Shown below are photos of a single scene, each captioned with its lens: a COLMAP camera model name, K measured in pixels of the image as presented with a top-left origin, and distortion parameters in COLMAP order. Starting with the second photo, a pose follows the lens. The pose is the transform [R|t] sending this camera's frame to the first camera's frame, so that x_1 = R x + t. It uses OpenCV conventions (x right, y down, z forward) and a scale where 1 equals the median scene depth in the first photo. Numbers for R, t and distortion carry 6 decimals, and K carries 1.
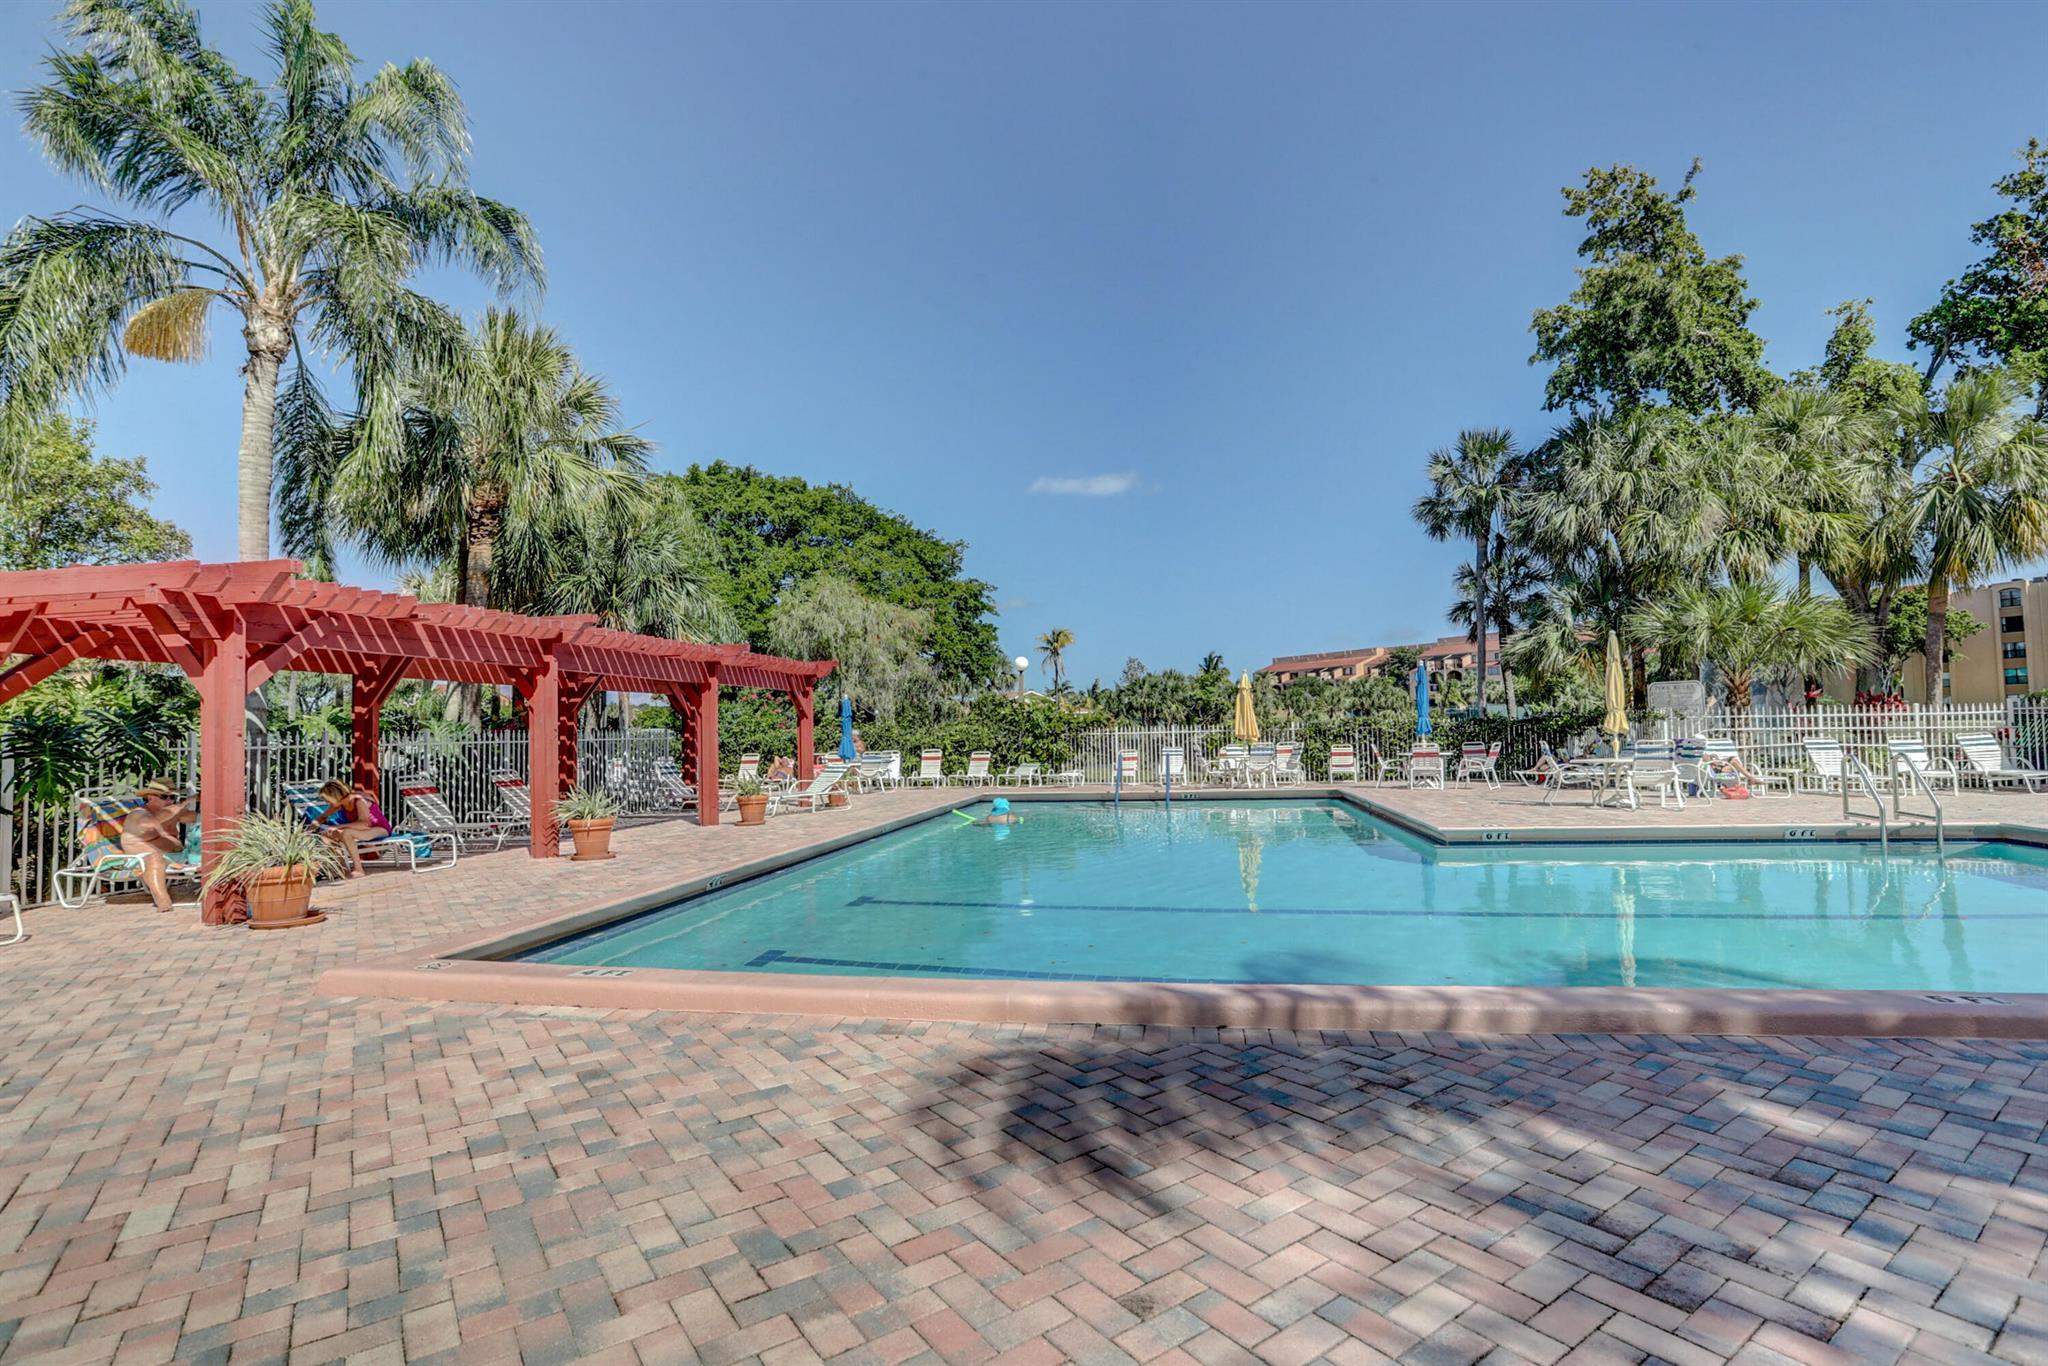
lens RADIAL K [[965.1, 0, 1024.0], [0, 965.1, 683.0], [0, 0, 1]] dist [-0.041666, 0.023418]
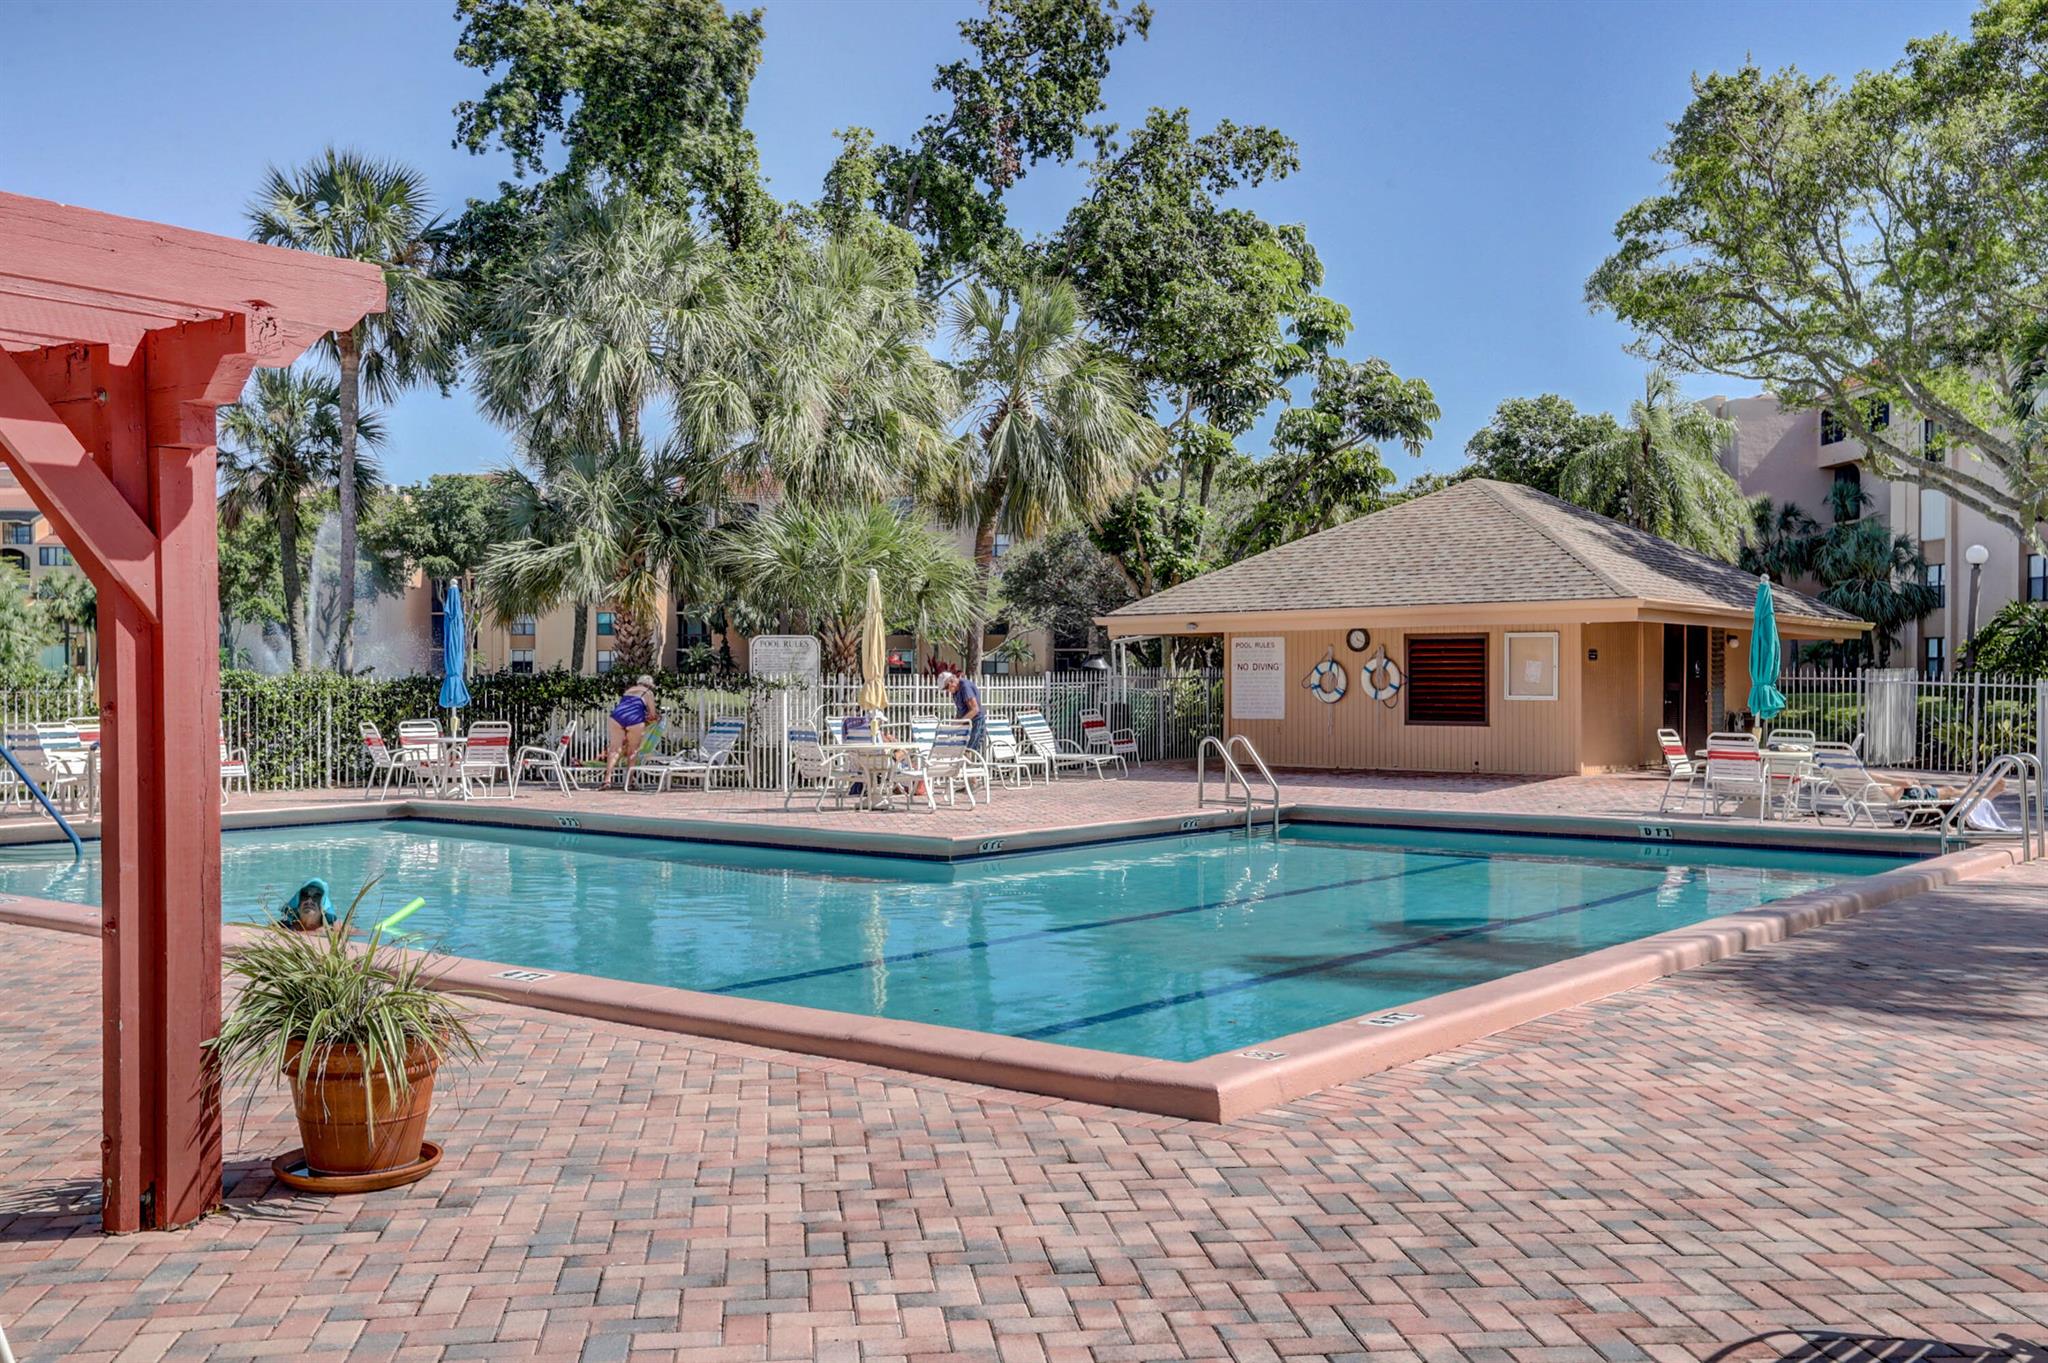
lens RADIAL K [[1935.4, 0, 1024.0], [0, 1935.4, 681.5], [0, 0, 1]] dist [0.008223, 0.006340]
pose [[0.512925, 0.025636, 0.858051, -0.258547], [-0.052615, 0.998614, 0.001616, 0.012457], [-0.856820, -0.045976, 0.513562, 0.086393]]
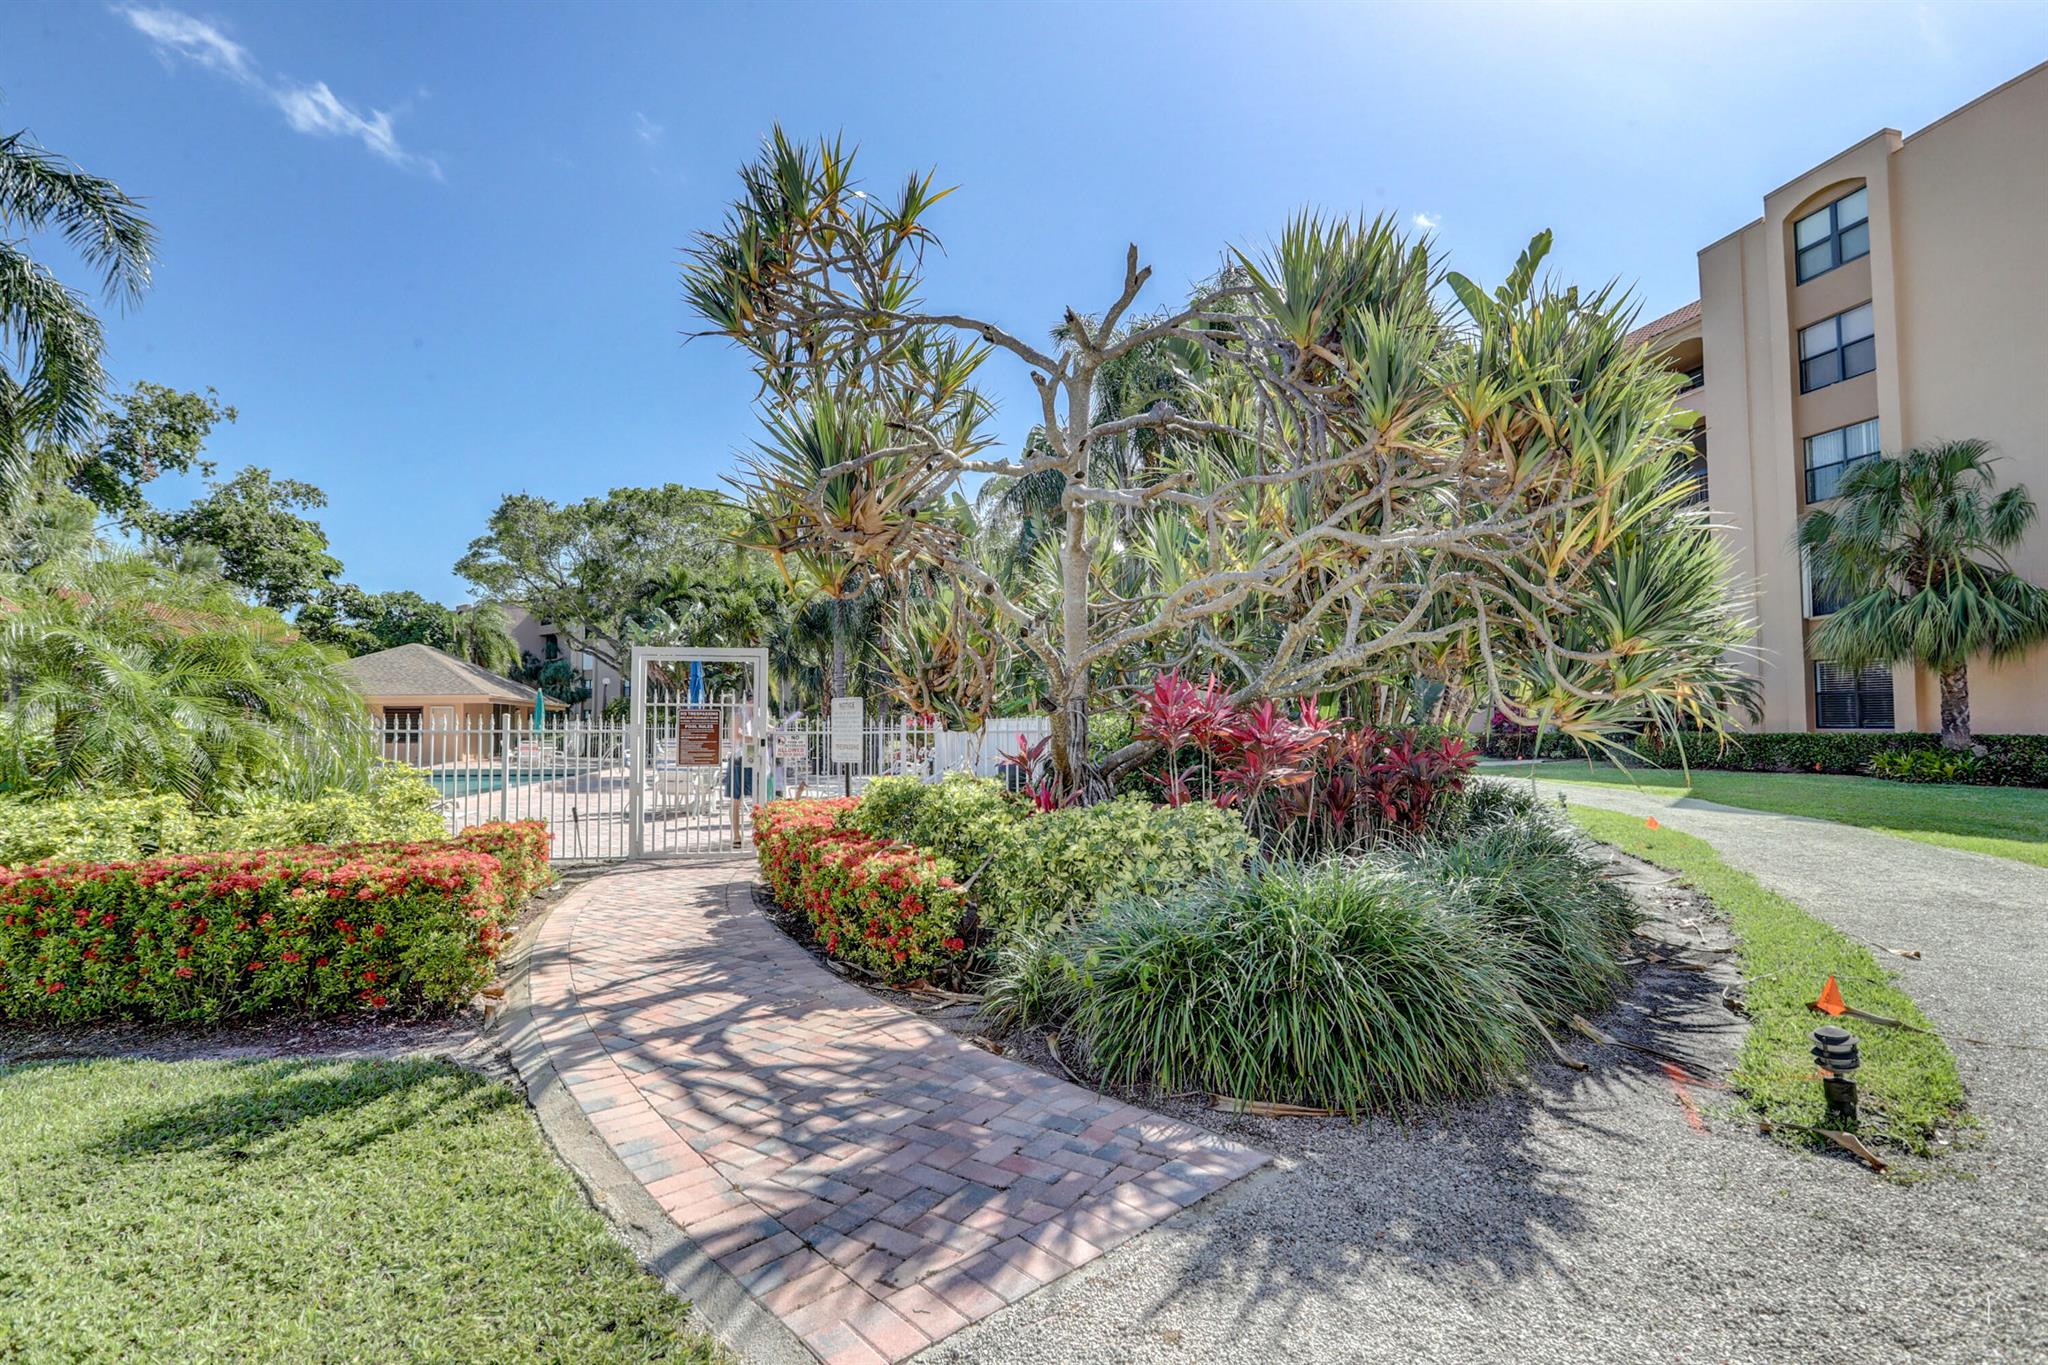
lens RADIAL K [[965.1, 0, 1024.0], [0, 965.1, 682.5], [0, 0, 1]] dist [-0.041666, 0.023418]
pose [[-0.325183, 0.072849, 0.942841, -0.781582], [-0.031726, 0.995627, -0.087870, 0.033668], [-0.945119, -0.058486, -0.321450, 0.043830]]
